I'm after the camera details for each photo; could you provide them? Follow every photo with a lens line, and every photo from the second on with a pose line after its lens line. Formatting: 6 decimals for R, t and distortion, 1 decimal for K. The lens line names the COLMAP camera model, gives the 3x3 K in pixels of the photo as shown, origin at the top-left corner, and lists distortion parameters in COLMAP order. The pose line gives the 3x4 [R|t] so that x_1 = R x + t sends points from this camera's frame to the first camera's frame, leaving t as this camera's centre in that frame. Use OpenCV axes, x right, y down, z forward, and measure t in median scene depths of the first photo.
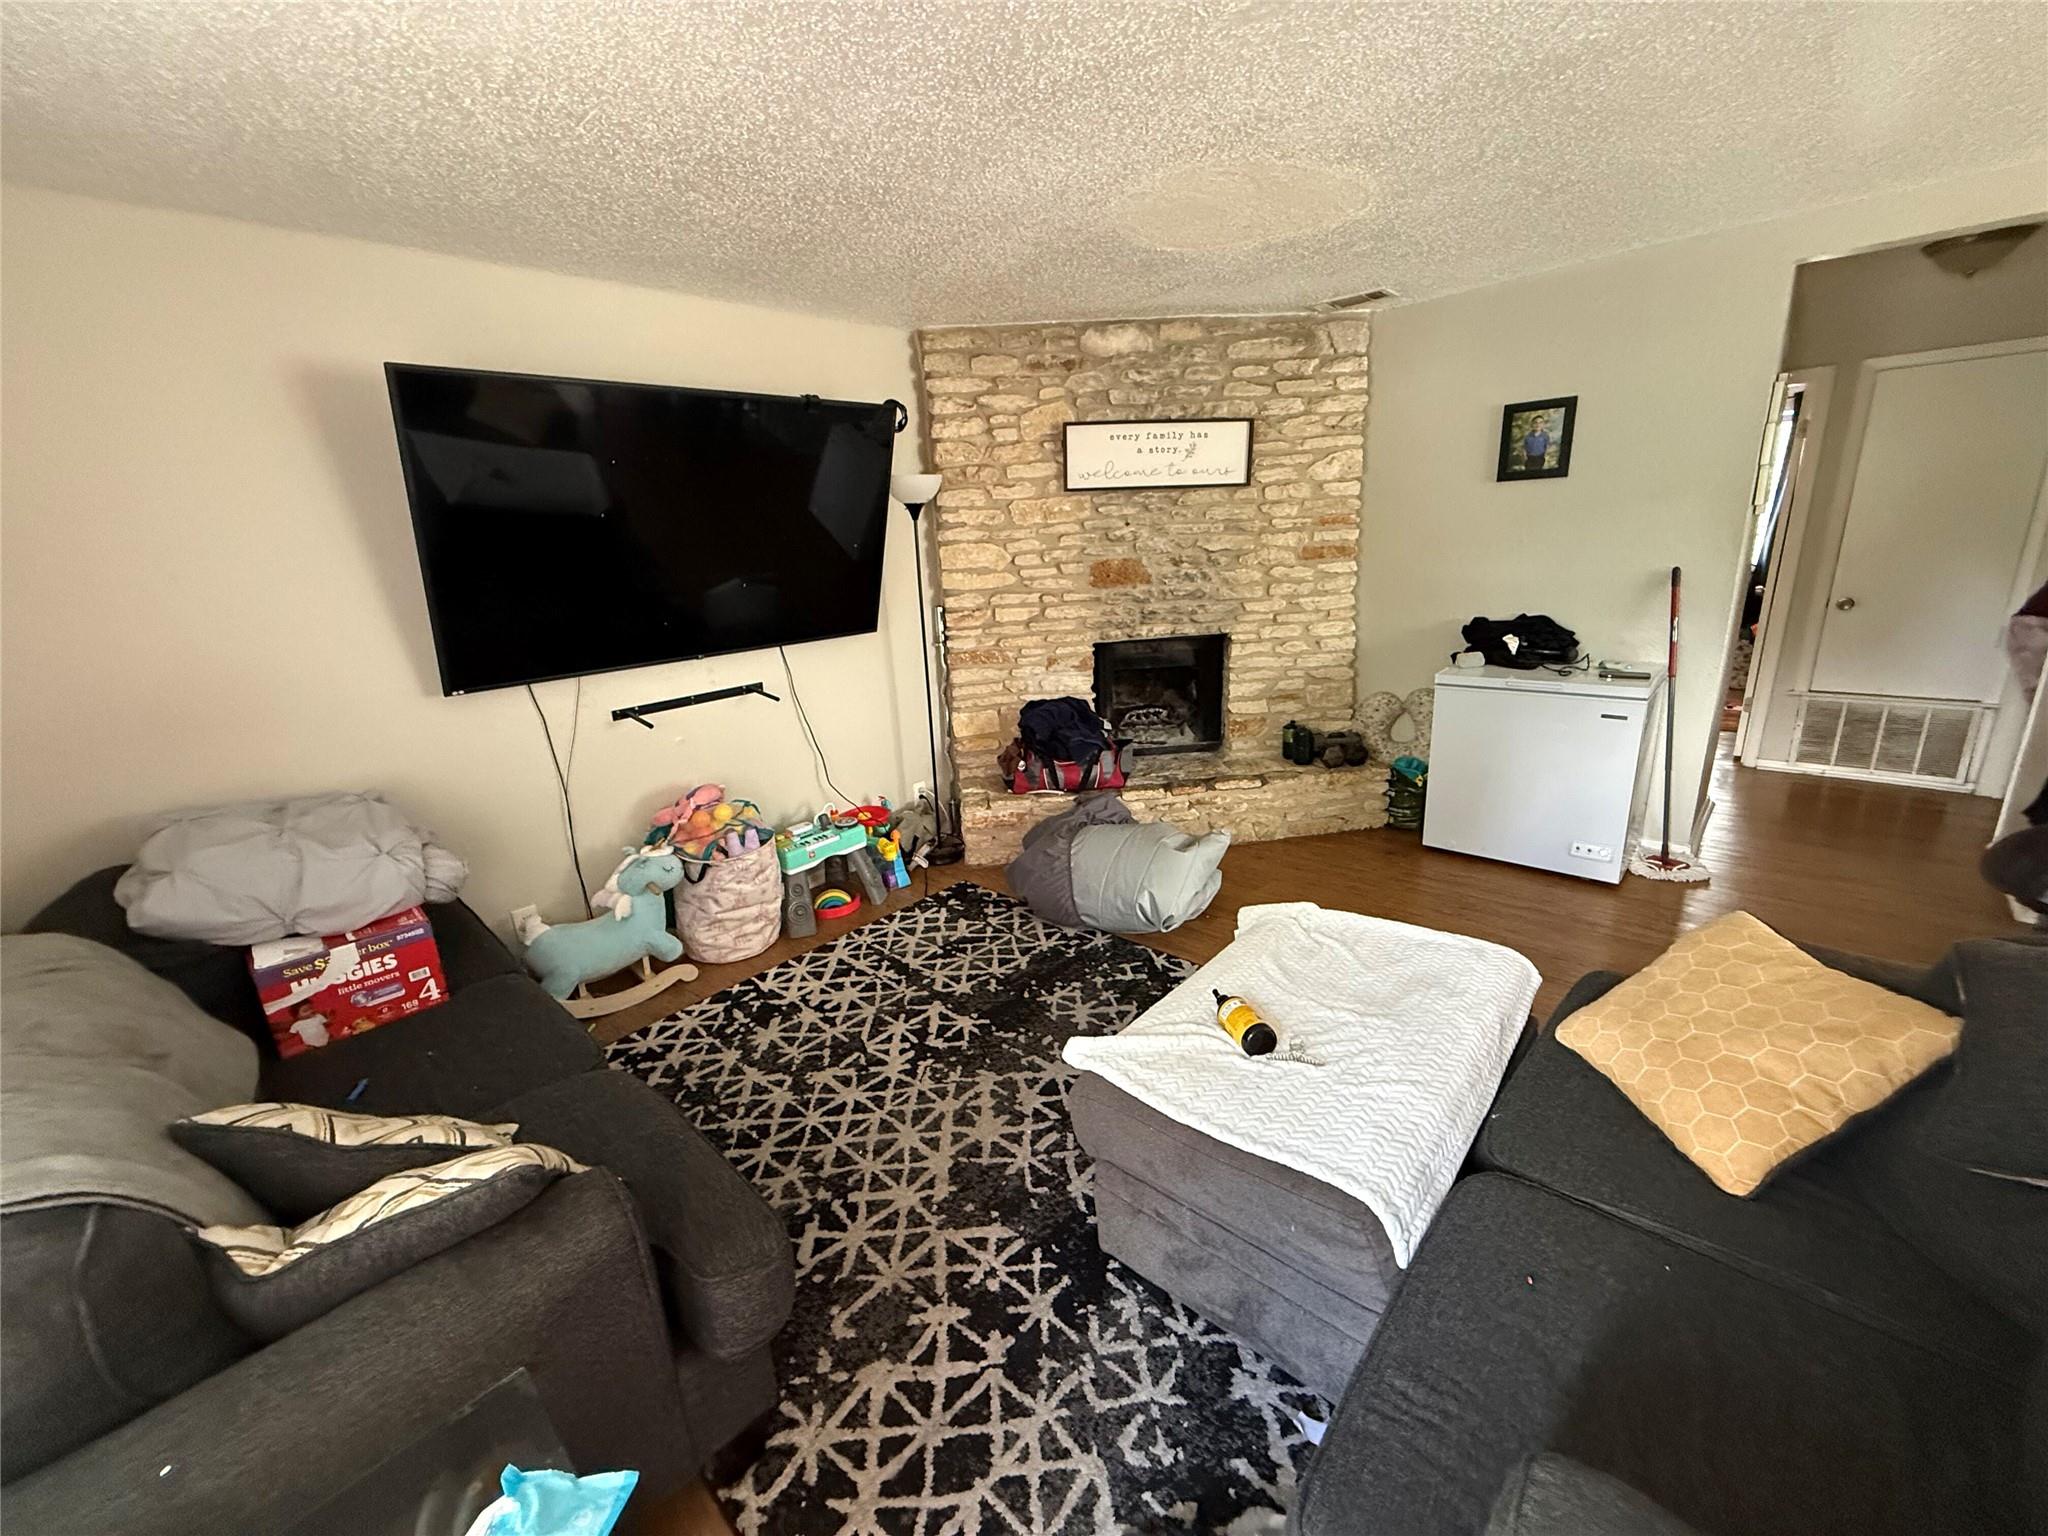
lens RADIAL K [[812.0, 0, 1025.0], [0, 812.0, 769.3], [0, 0, 1]] dist [-0.000635, -0.000572]
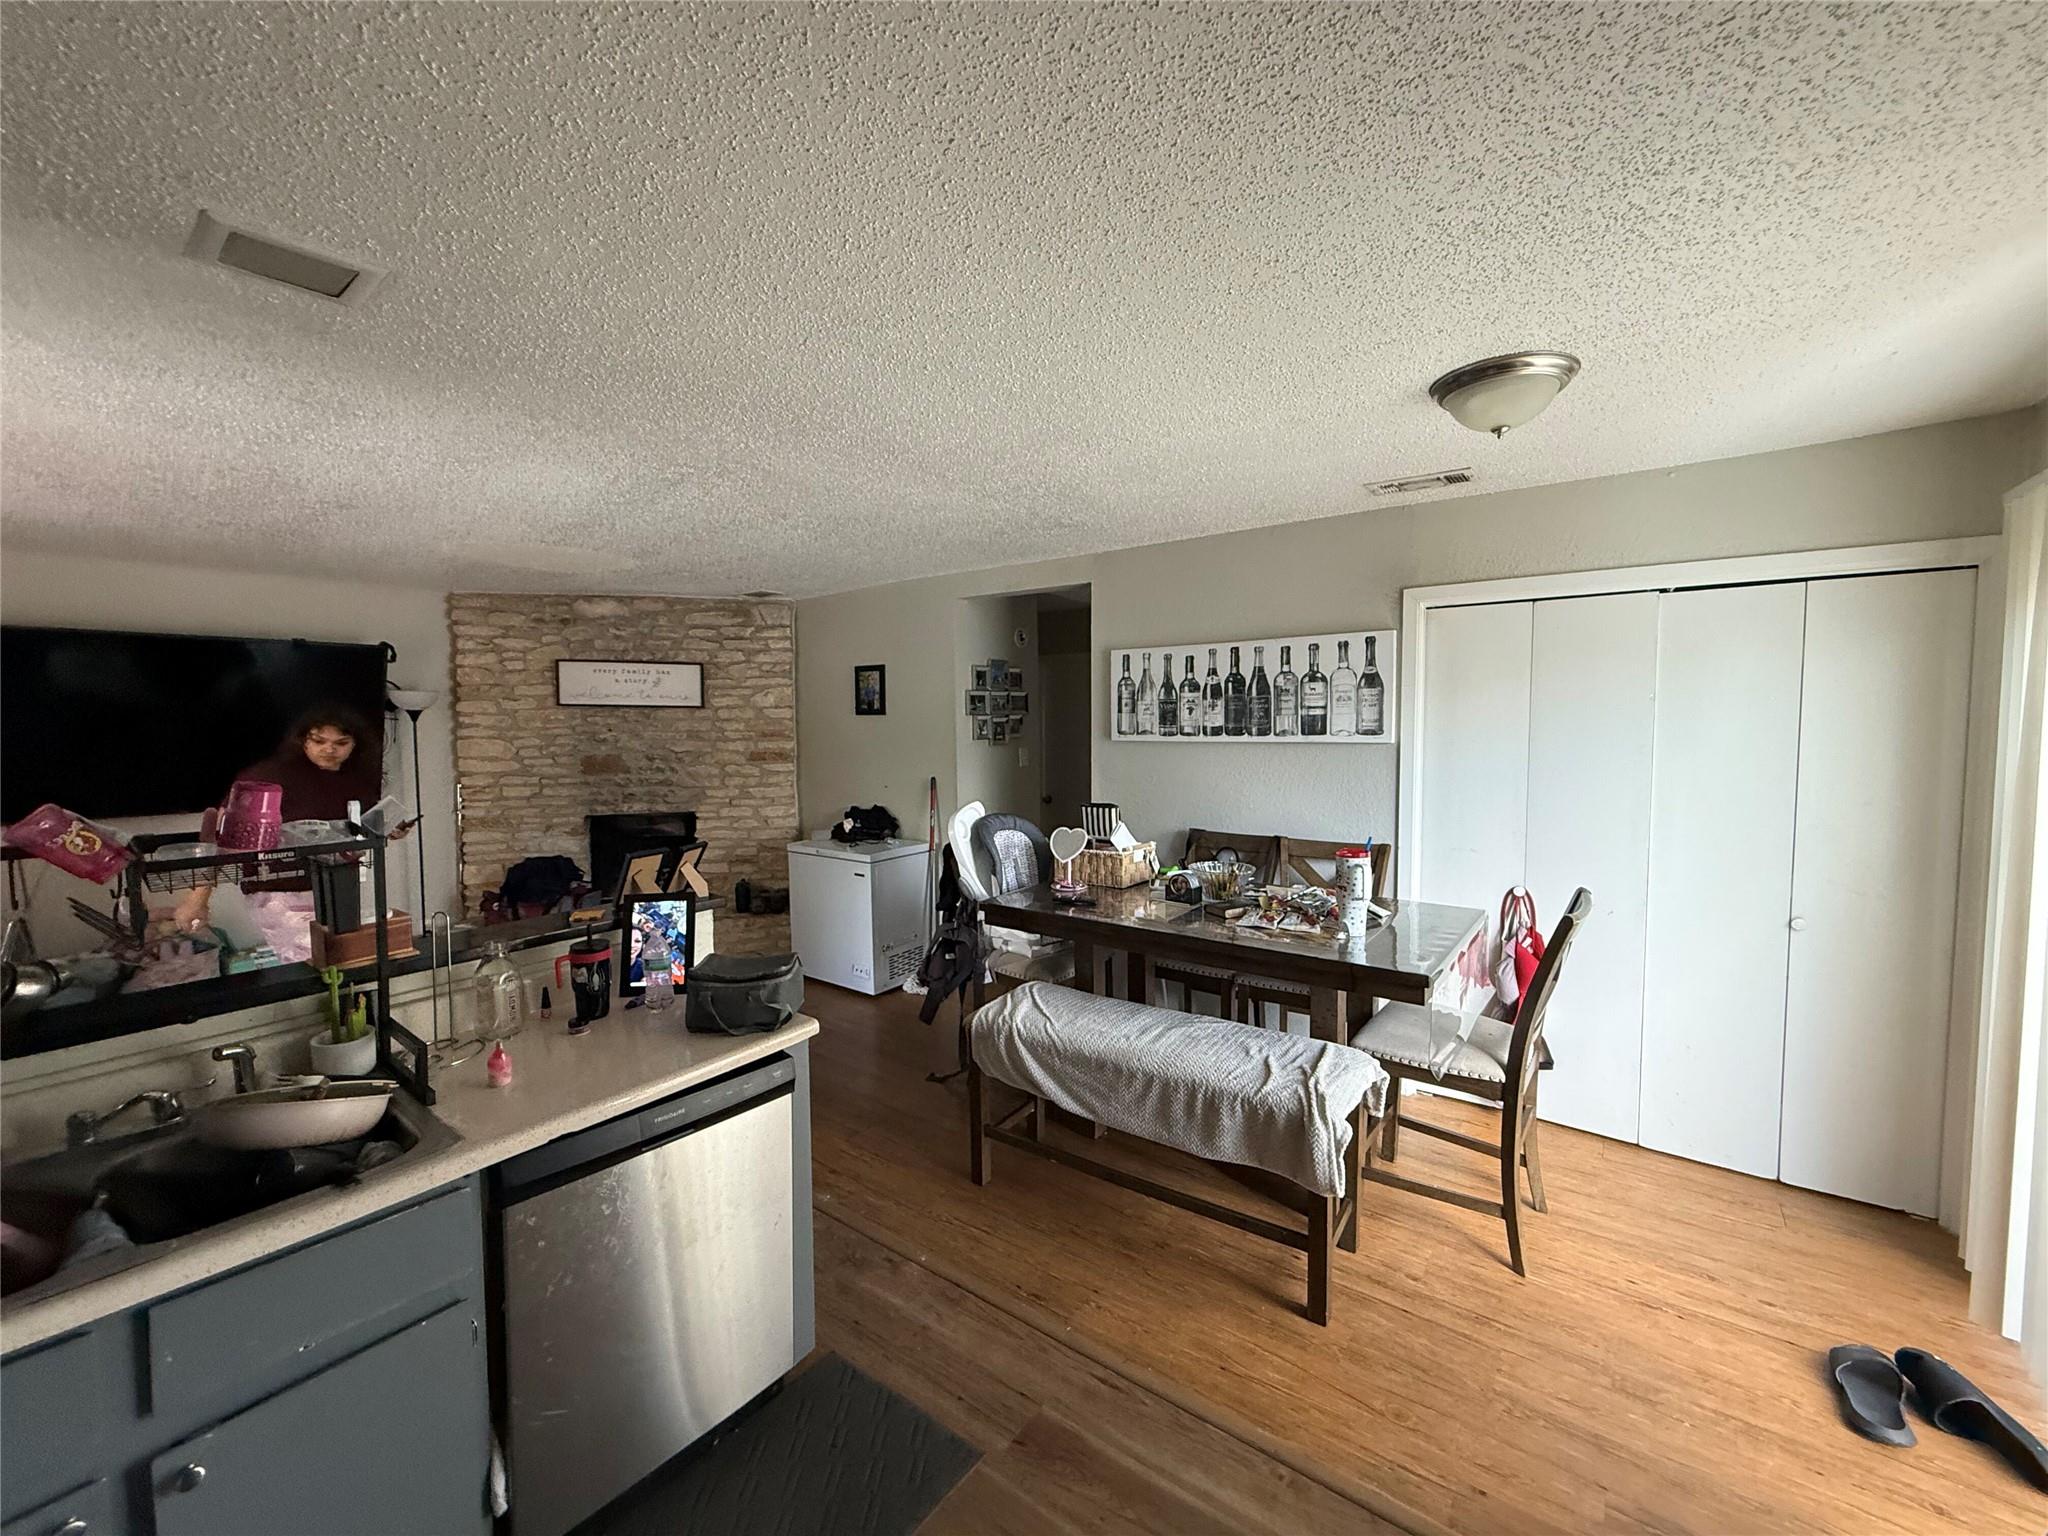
lens RADIAL K [[812.0, 0, 1024.7], [0, 812.0, 767.1], [0, 0, 1]] dist [-0.000635, -0.000572]
pose [[0.993359, 0.042108, 0.107075, 0.680651], [-0.017146, 0.974408, -0.224130, 0.054652], [-0.113772, 0.220806, 0.968659, -0.397979]]
